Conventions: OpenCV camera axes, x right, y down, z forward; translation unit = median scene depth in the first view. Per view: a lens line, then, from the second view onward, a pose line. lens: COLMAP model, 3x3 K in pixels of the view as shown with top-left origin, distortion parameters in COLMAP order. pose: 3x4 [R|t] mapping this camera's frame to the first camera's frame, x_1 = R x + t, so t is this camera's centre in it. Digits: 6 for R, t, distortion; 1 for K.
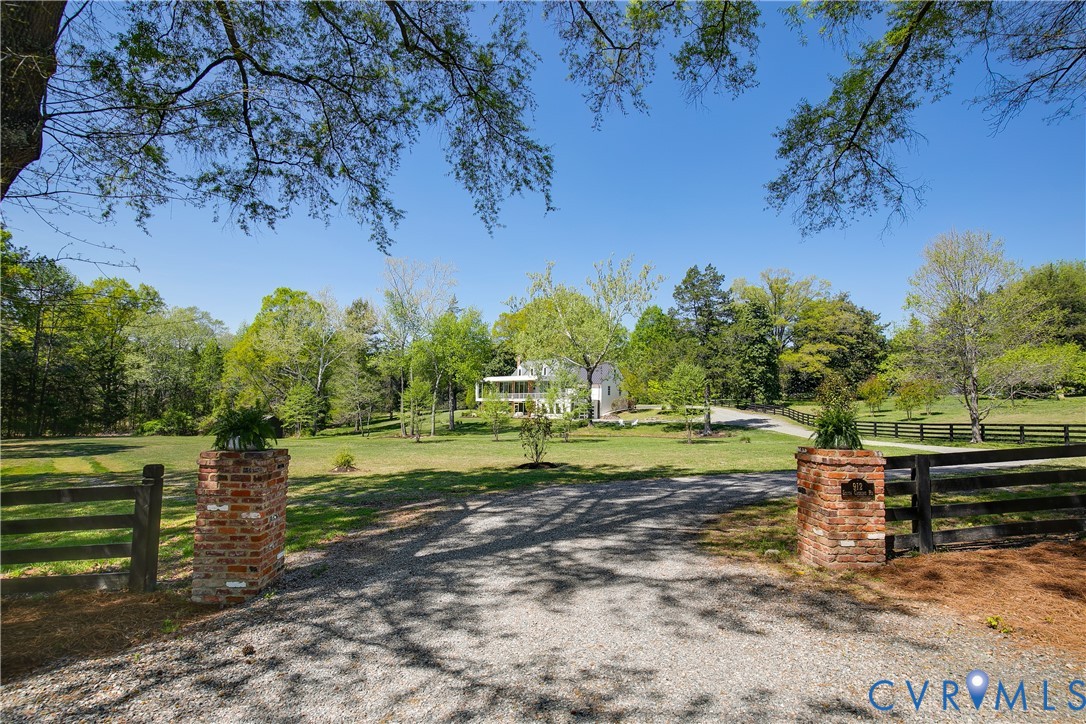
lens RADIAL K [[522.6, 0, 543.0], [0, 522.6, 362.0], [0, 0, 1]] dist [-0.000794, -0.000069]
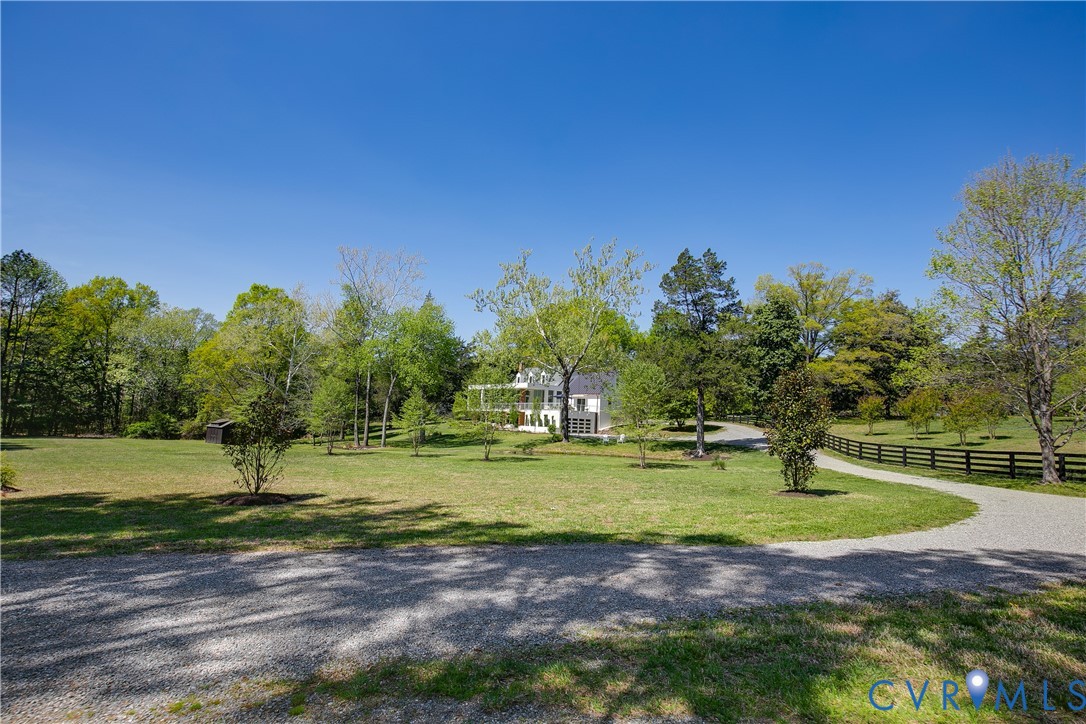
lens RADIAL K [[522.6, 0, 543.0], [0, 522.6, 362.0], [0, 0, 1]] dist [-0.000794, -0.000069]
pose [[0.994876, 0.014322, -0.100078, 0.115593], [-0.017028, 0.999511, -0.026232, 0.014222], [0.099654, 0.027802, 0.994634, 0.125093]]
